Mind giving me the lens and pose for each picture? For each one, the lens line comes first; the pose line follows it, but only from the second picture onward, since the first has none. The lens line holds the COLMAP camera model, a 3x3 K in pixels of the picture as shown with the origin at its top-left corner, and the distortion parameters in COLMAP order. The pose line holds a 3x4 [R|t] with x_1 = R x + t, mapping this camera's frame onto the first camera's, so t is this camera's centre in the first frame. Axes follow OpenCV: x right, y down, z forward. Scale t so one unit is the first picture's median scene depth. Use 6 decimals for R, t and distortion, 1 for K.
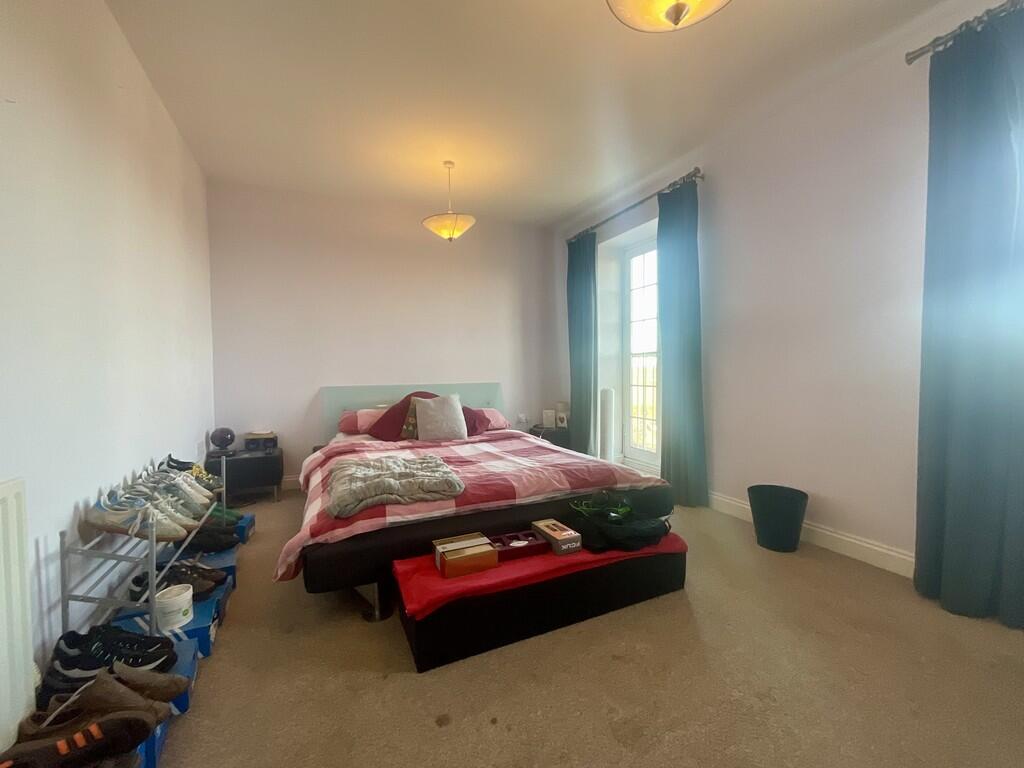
lens RADIAL K [[415.1, 0, 512.0], [0, 415.1, 384.0], [0, 0, 1]] dist [-0.000536, 0.000043]
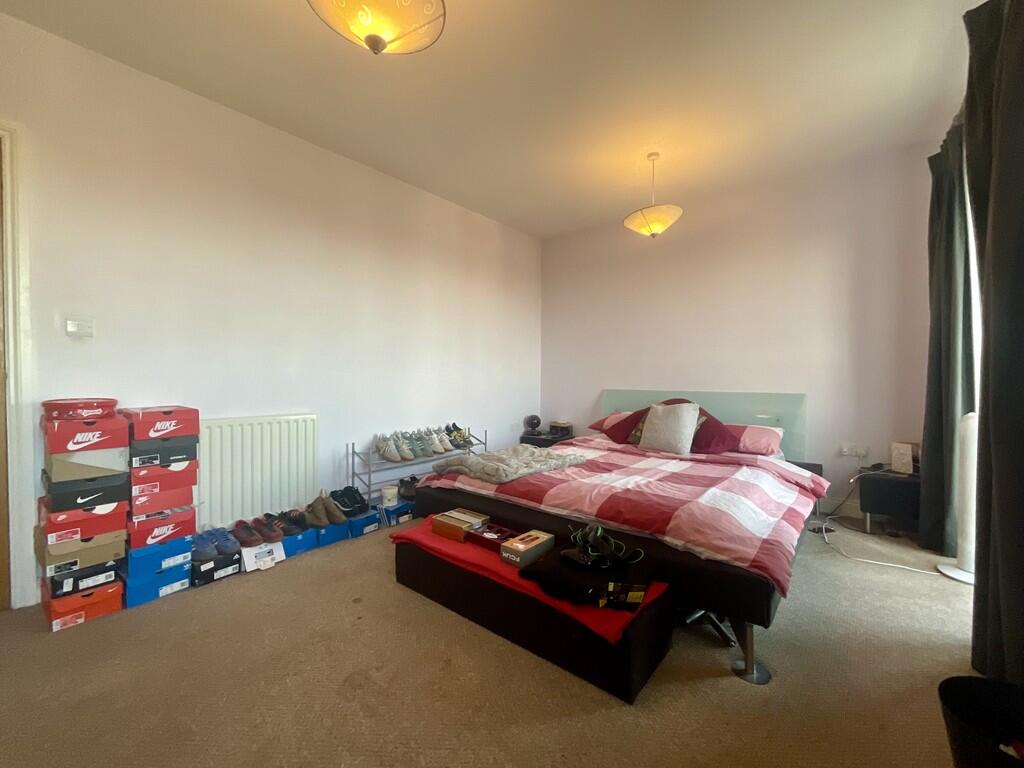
lens RADIAL K [[415.1, 0, 512.0], [0, 415.1, 384.0], [0, 0, 1]] dist [-0.000536, 0.000043]
pose [[0.426947, 0.025567, -0.903915, 0.912366], [-0.037972, 0.999225, 0.010328, -0.020035], [0.903479, 0.029914, 0.427587, 0.524172]]
